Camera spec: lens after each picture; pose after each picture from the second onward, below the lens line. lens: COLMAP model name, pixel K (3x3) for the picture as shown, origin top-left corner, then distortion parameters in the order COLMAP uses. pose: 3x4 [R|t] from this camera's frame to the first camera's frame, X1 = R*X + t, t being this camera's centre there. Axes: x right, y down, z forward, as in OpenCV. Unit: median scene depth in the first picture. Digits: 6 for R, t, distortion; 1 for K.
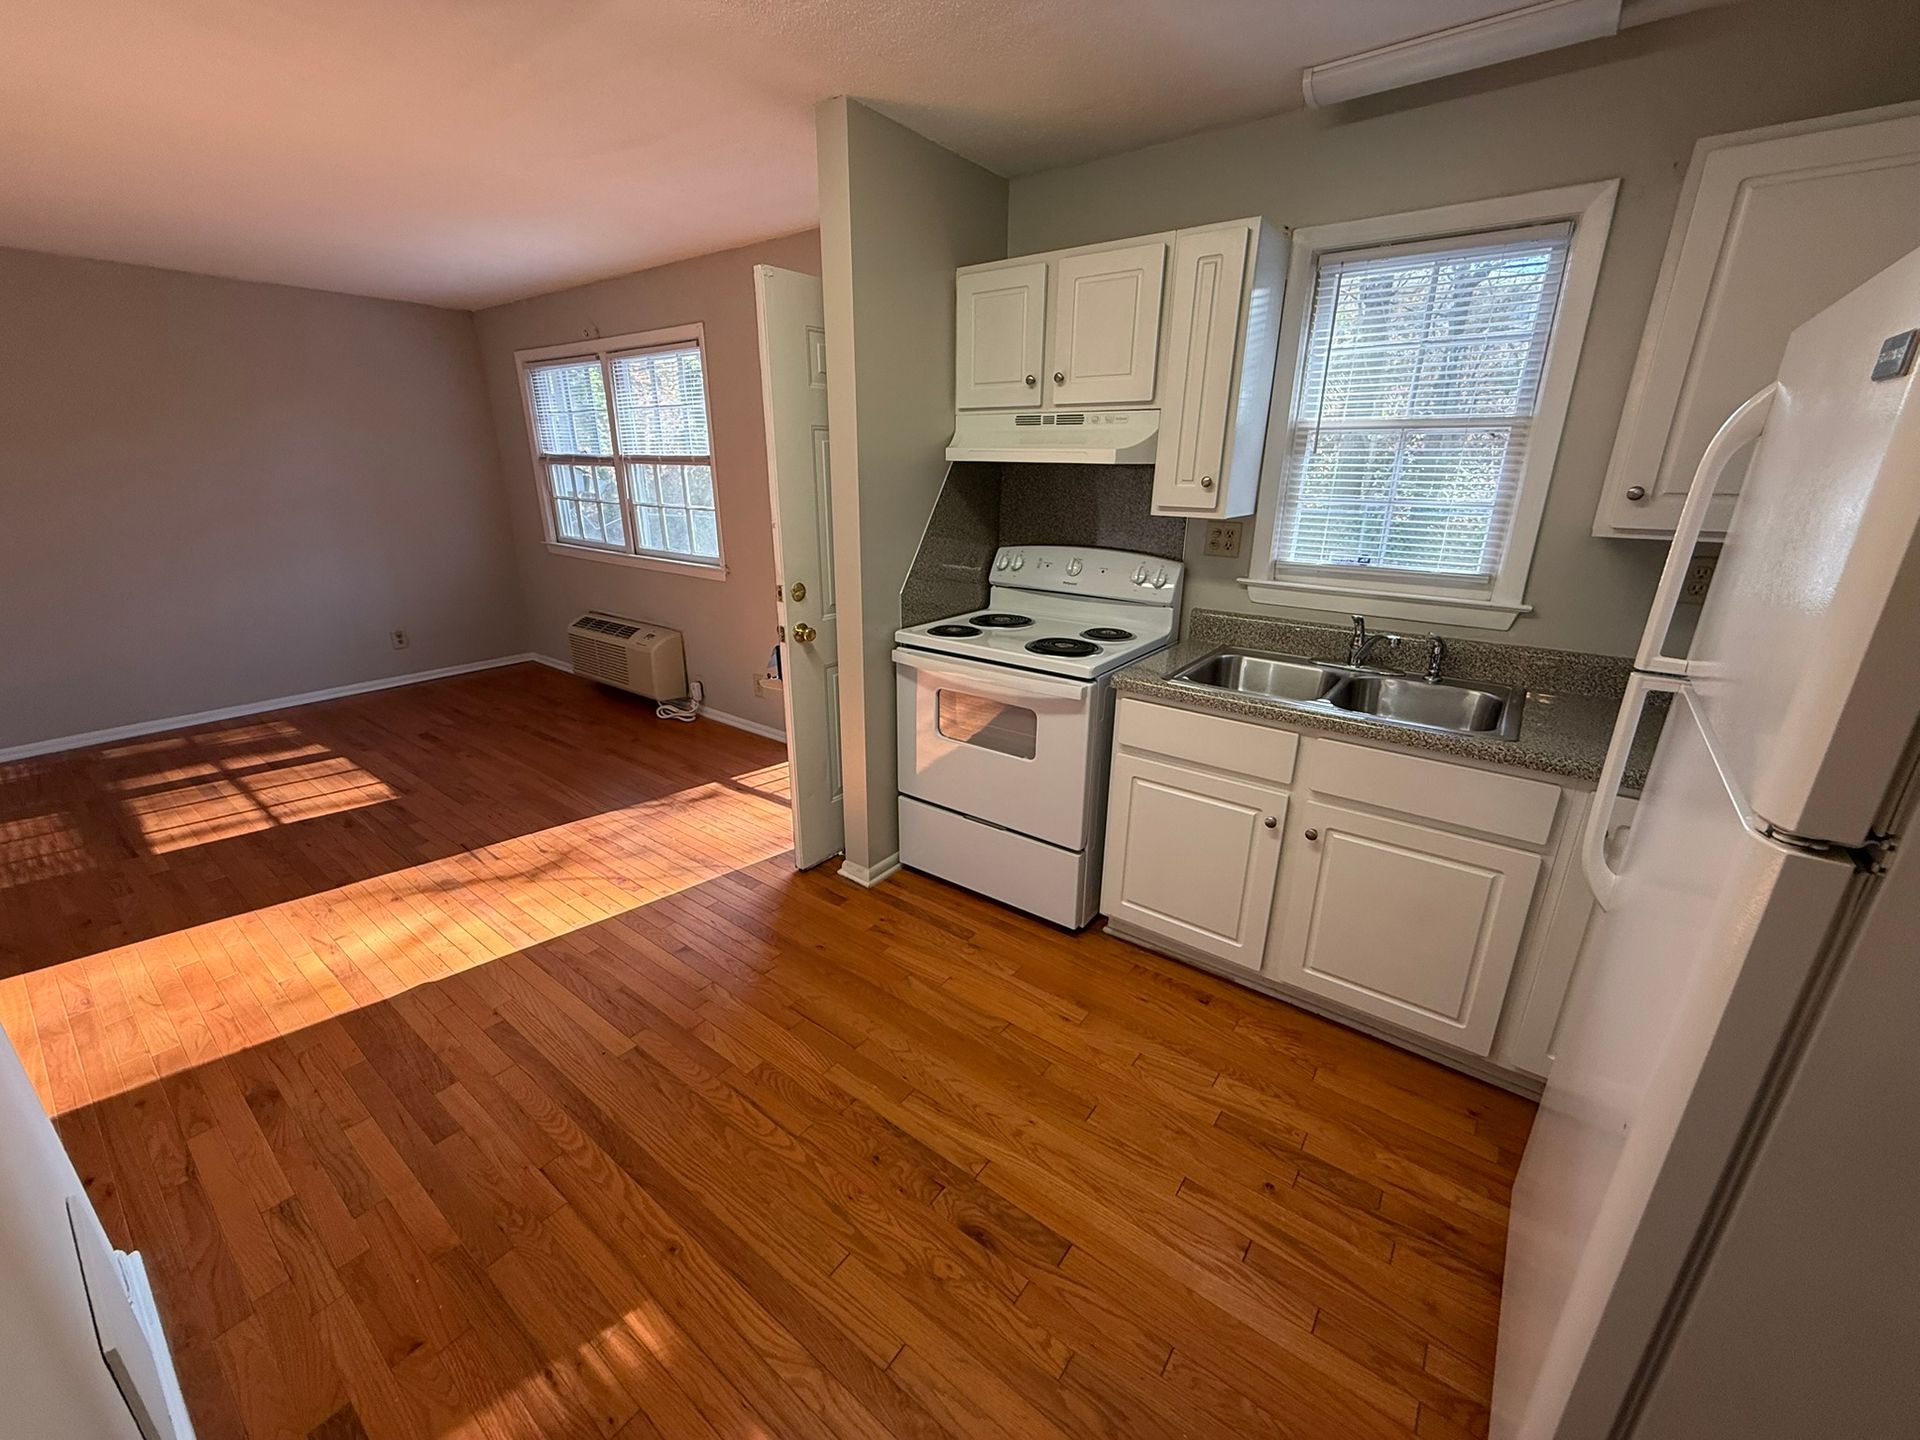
lens RADIAL K [[760.5, 0, 954.1], [0, 760.5, 719.7], [0, 0, 1]] dist [-0.001434, 0.000234]
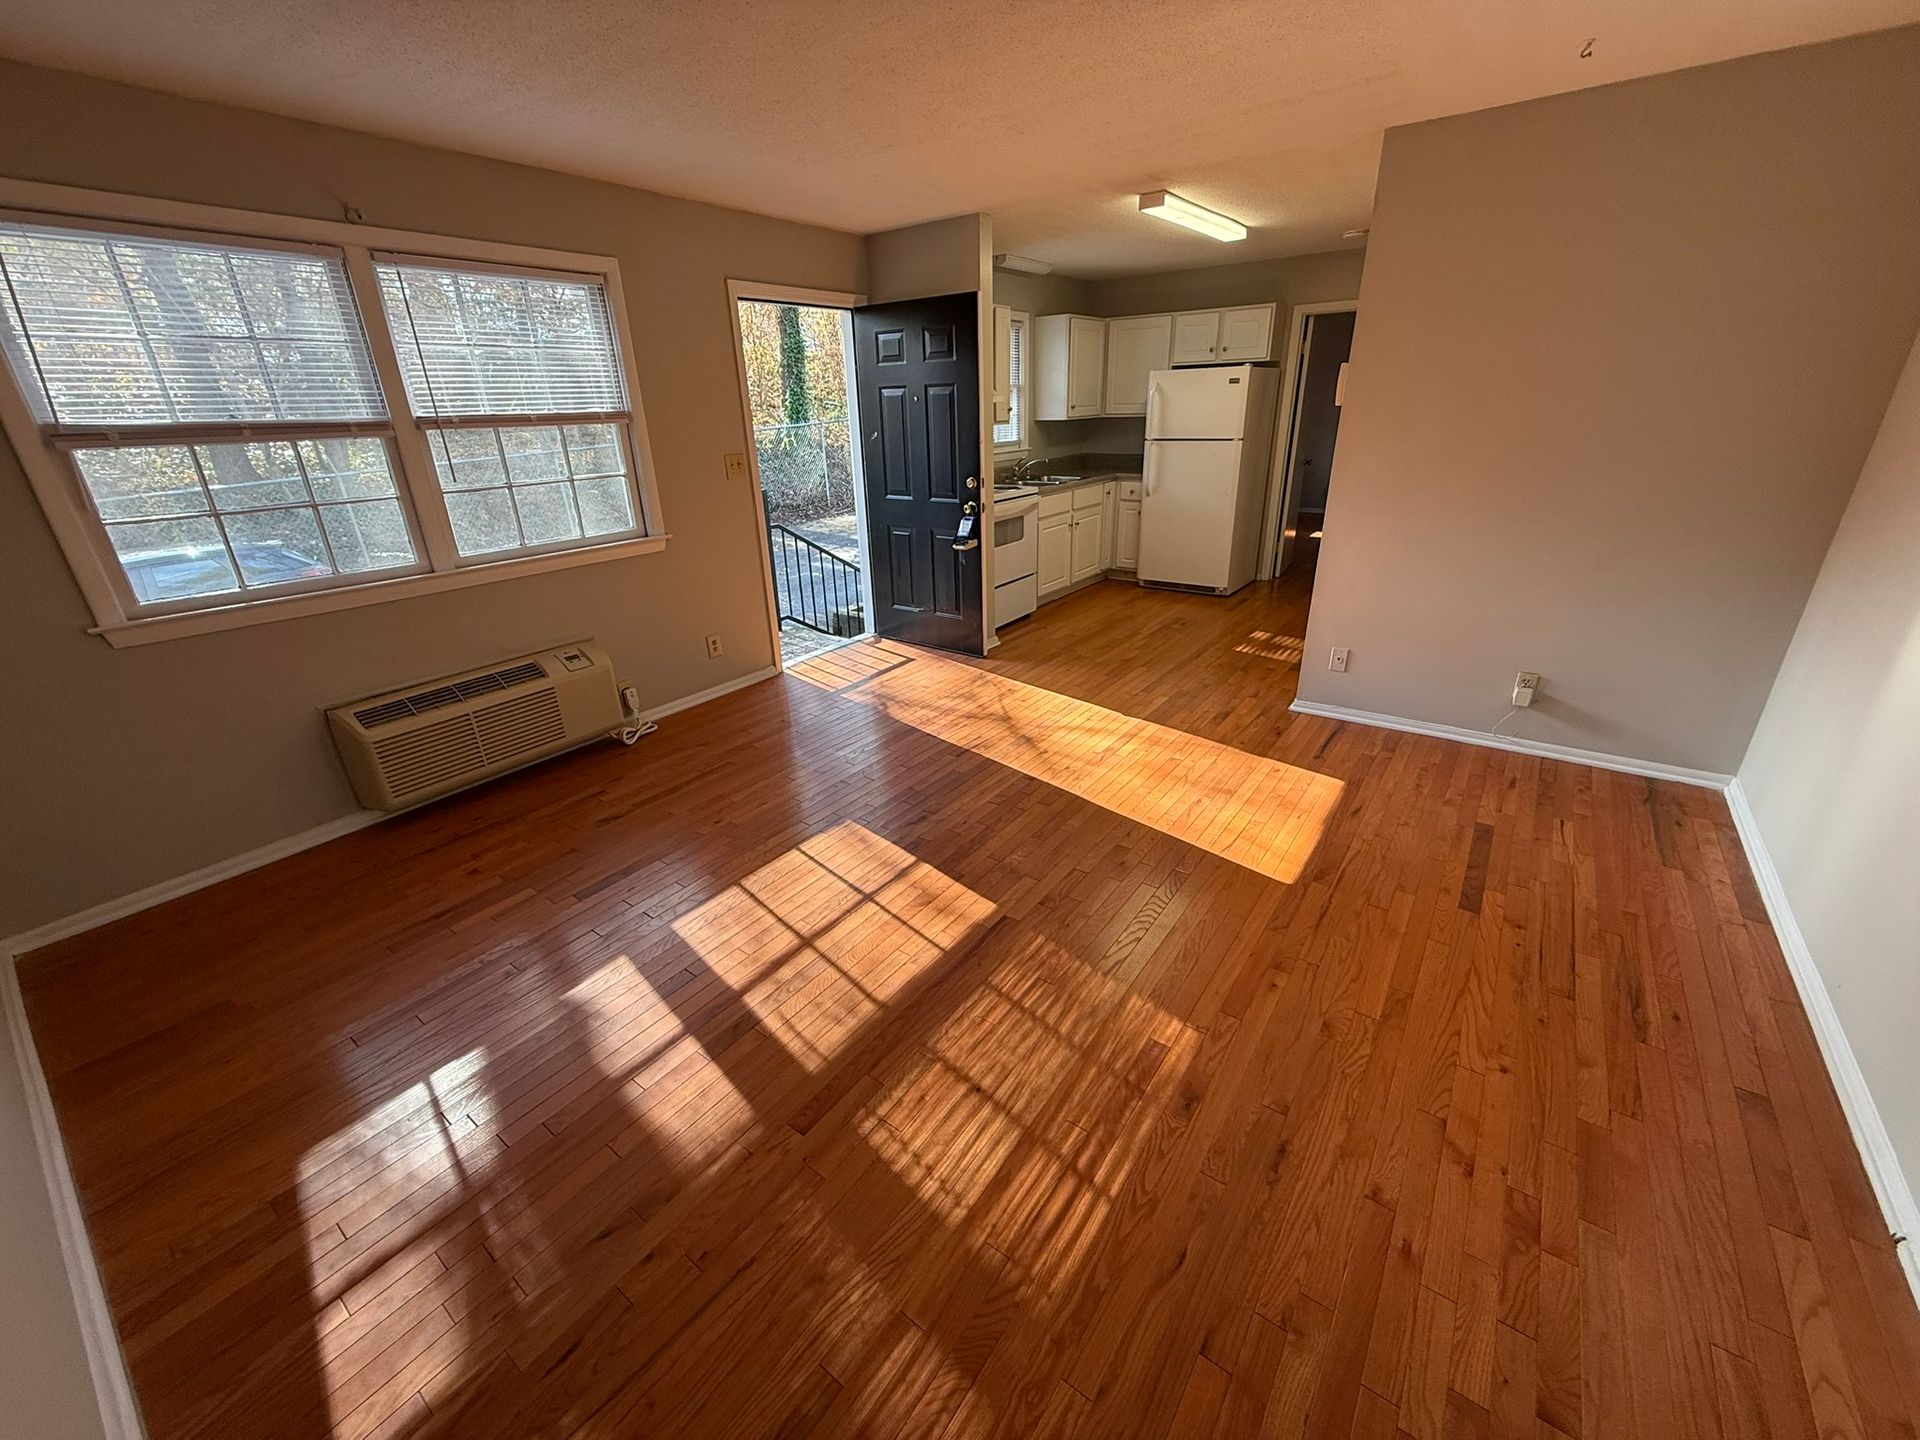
lens RADIAL K [[760.5, 0, 954.1], [0, 760.5, 719.7], [0, 0, 1]] dist [-0.001434, 0.000234]
pose [[-0.015456, -0.391509, 0.920044, -1.269088], [0.350032, 0.859810, 0.371758, -0.231520], [-0.936610, 0.327790, 0.123752, 0.645522]]
